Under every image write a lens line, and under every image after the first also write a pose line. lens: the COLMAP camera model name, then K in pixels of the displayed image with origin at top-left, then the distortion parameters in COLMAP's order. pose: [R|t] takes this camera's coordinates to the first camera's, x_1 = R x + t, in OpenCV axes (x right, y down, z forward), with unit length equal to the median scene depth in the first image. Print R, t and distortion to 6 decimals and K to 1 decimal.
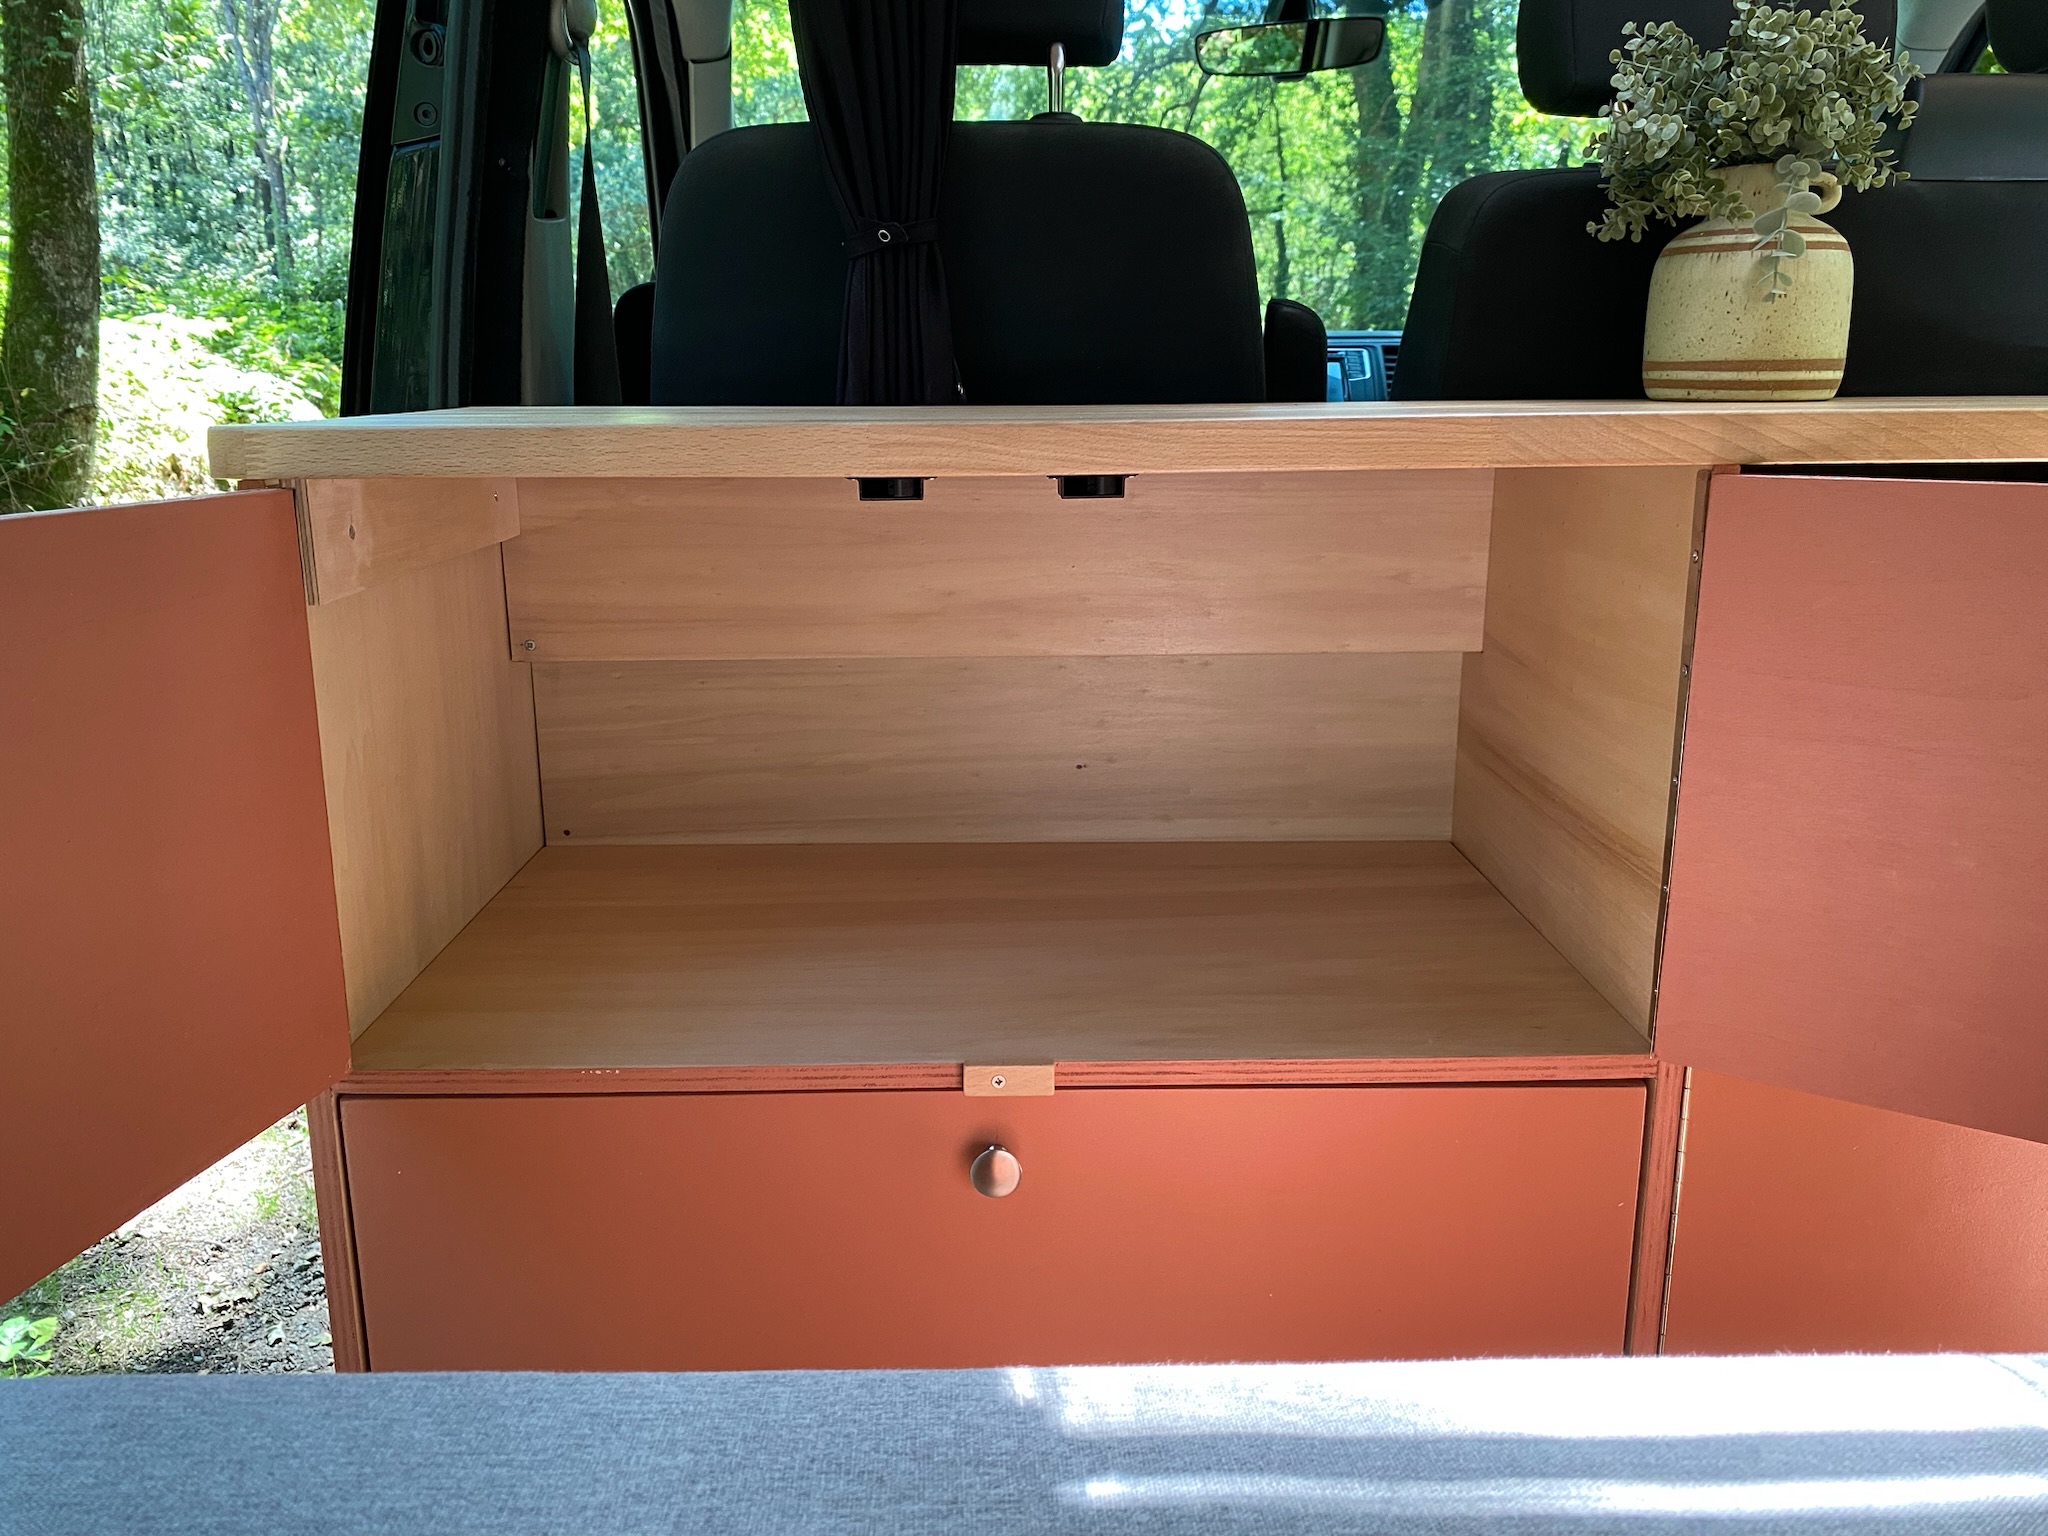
lens RADIAL K [[1574.9, 0, 1014.2], [0, 1574.9, 758.8], [0, 0, 1]] dist [0.020591, -0.027373]
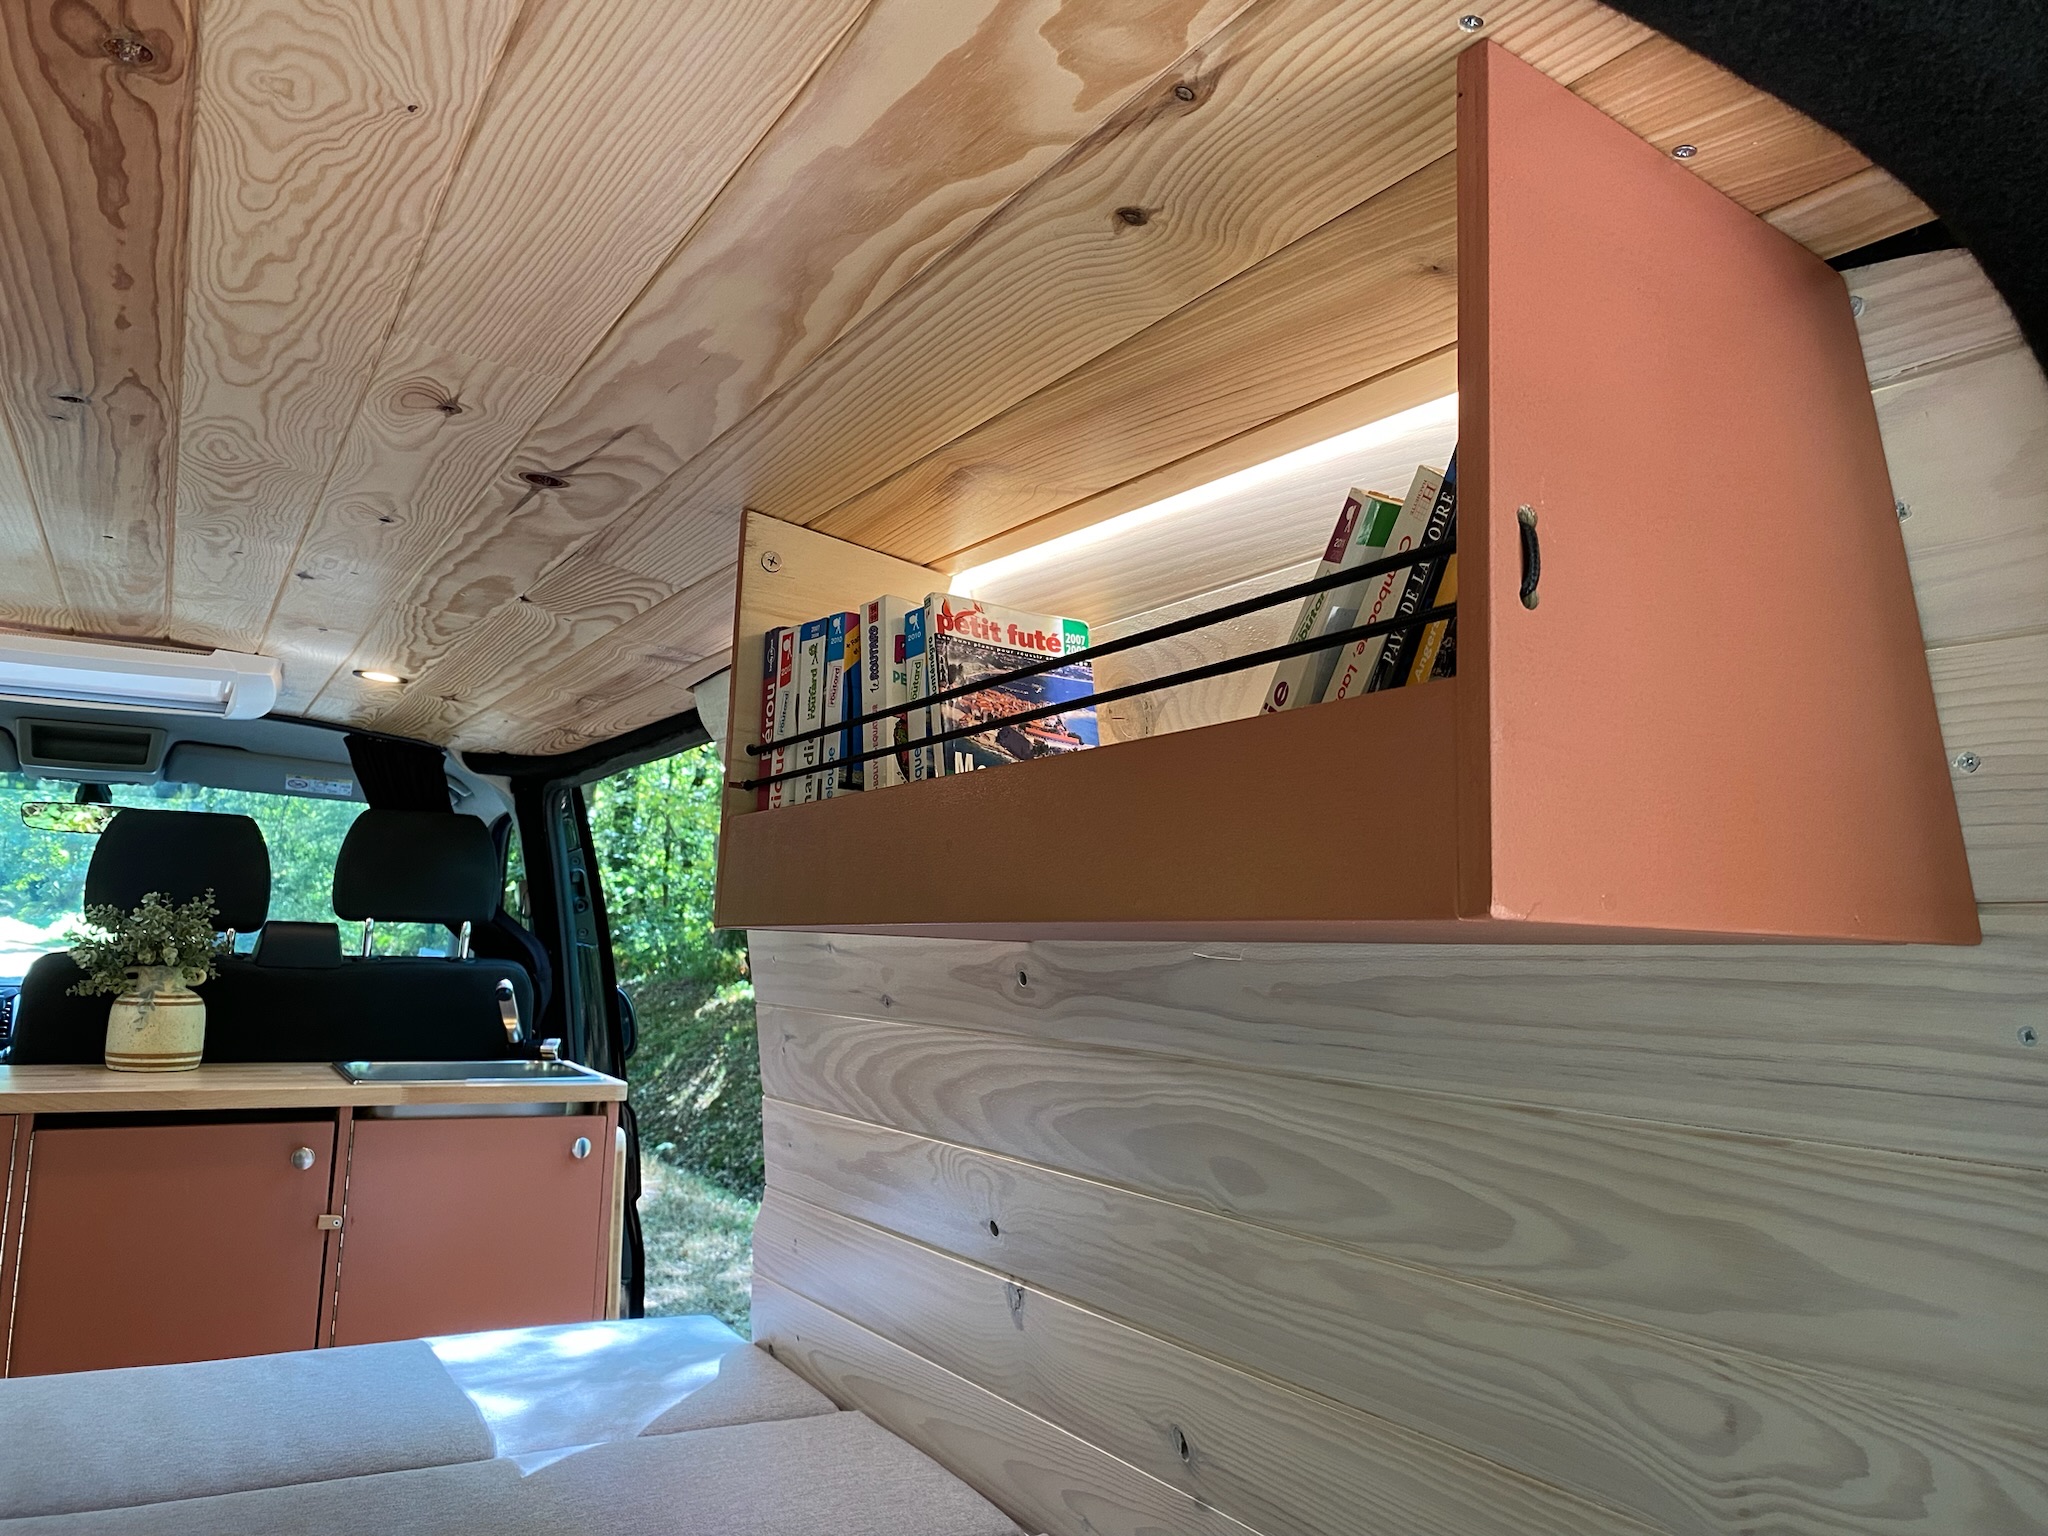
lens RADIAL K [[1574.9, 0, 1025.1], [0, 1574.9, 756.6], [0, 0, 1]] dist [0.020591, -0.027373]
pose [[0.867222, 0.099016, 0.487976, 0.363769], [0.076826, 0.941684, -0.327611, 0.157409], [-0.491958, 0.321601, 0.809043, -1.351737]]
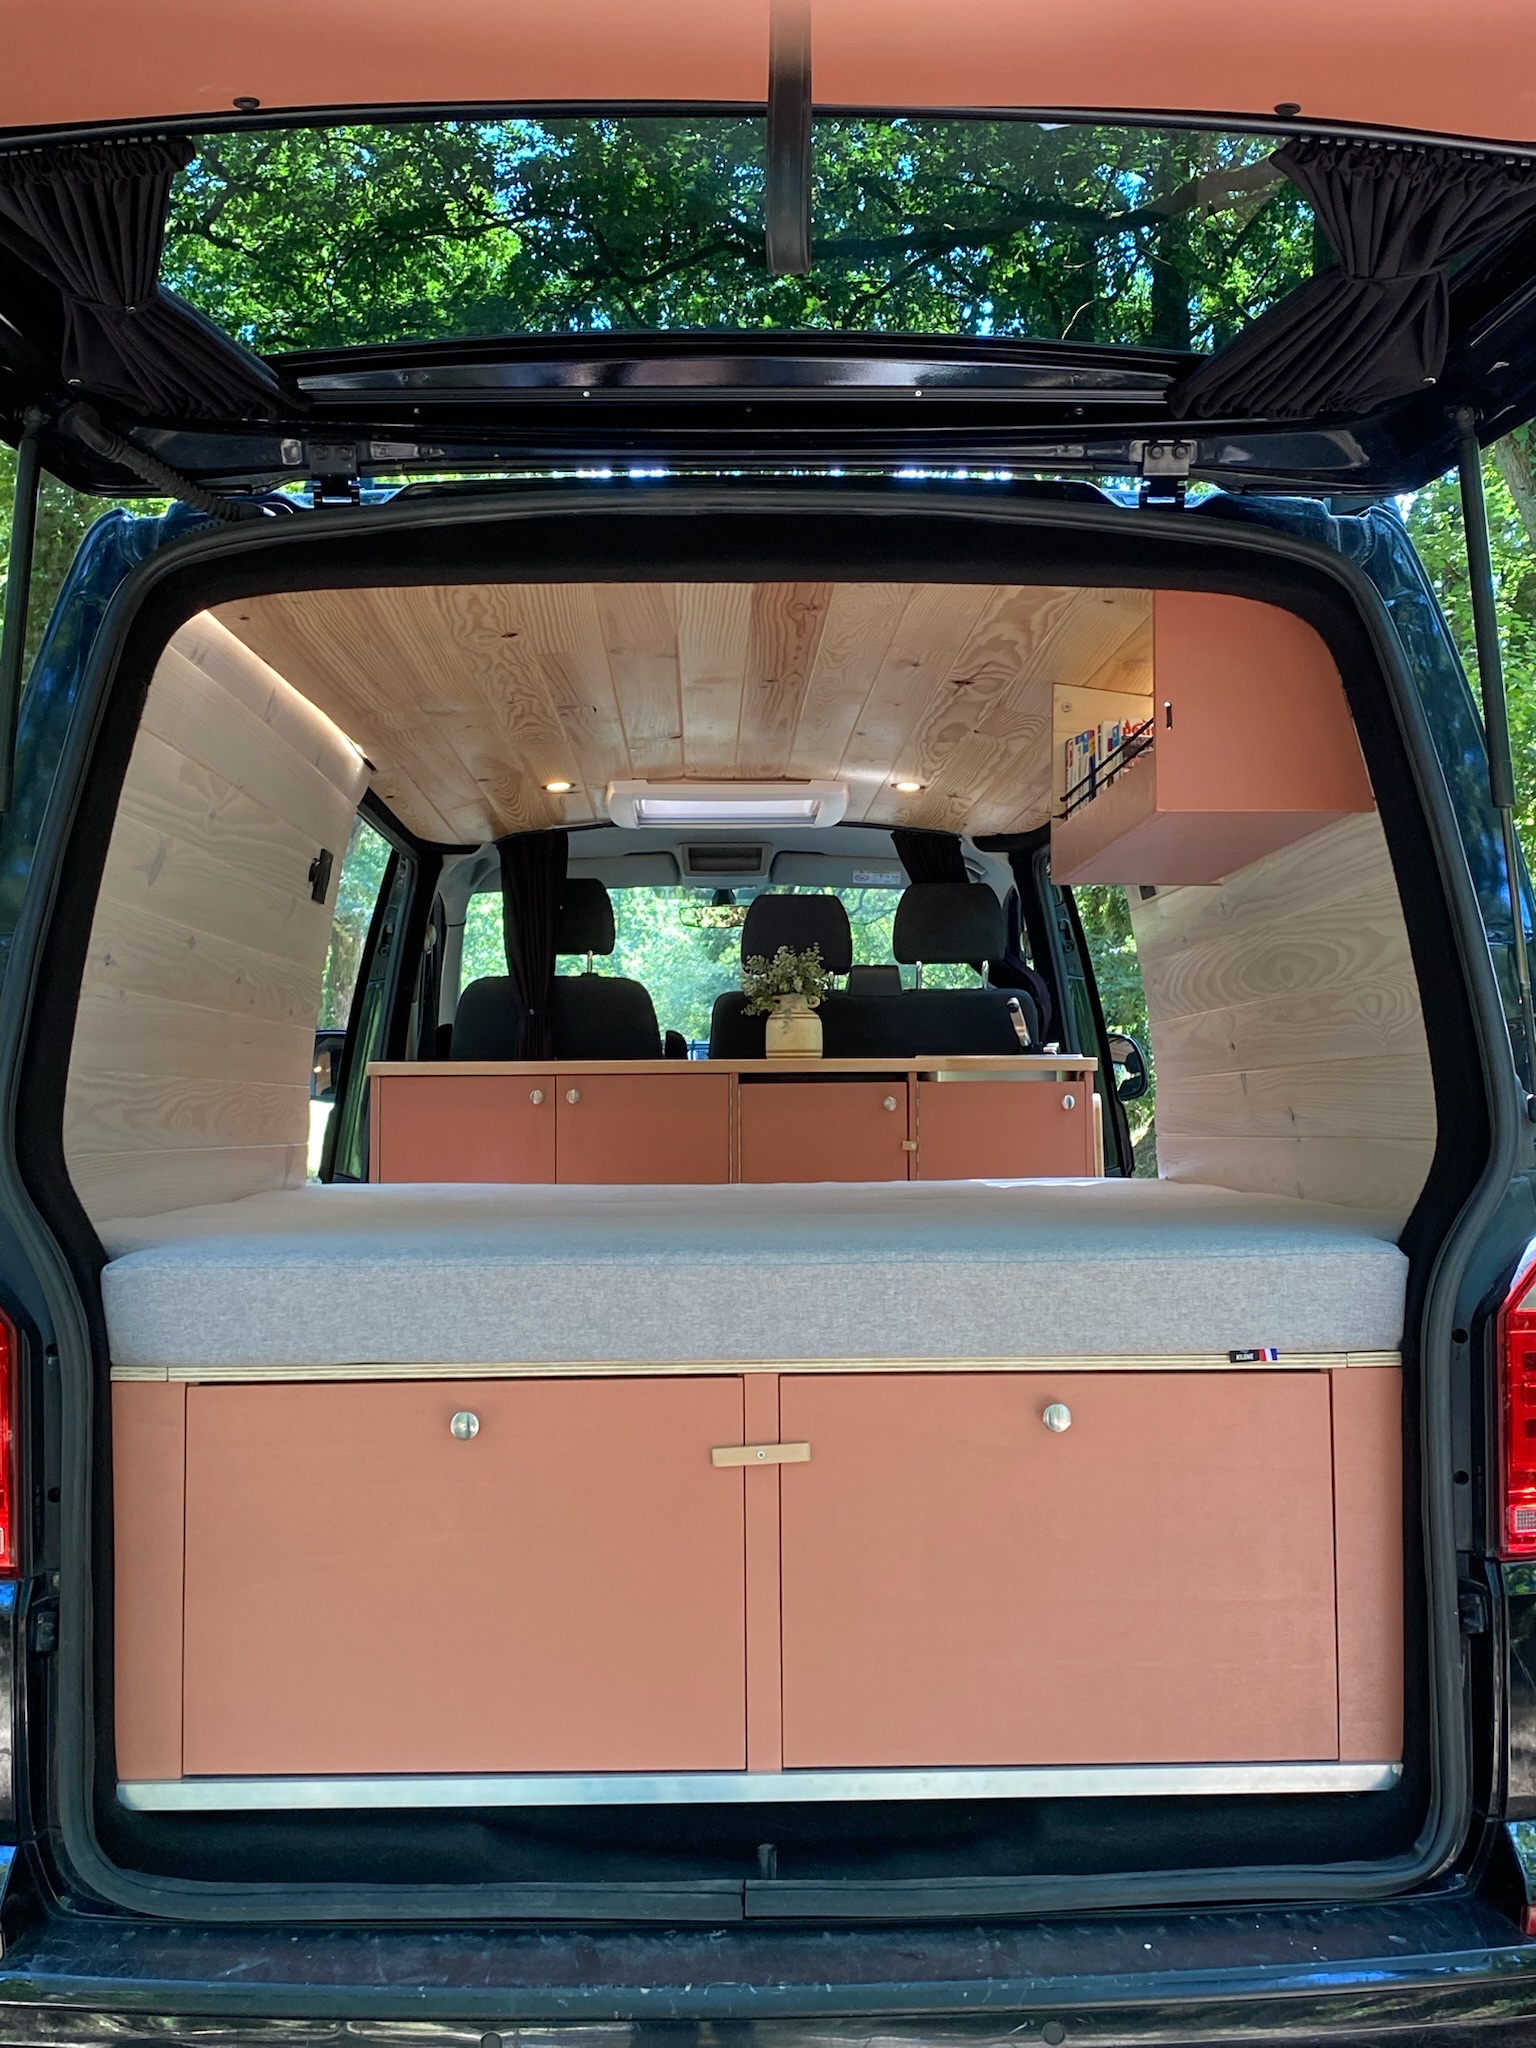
lens RADIAL K [[2214.3, 0, 773.8], [0, 2214.3, 1034.9], [0, 0, 1]] dist [0.060581, 0.000000]
pose [[0.998807, 0.006583, 0.048391, 0.179406], [0.007045, 0.961086, -0.276160, 0.902238], [-0.048326, 0.276172, 0.959893, -3.128636]]
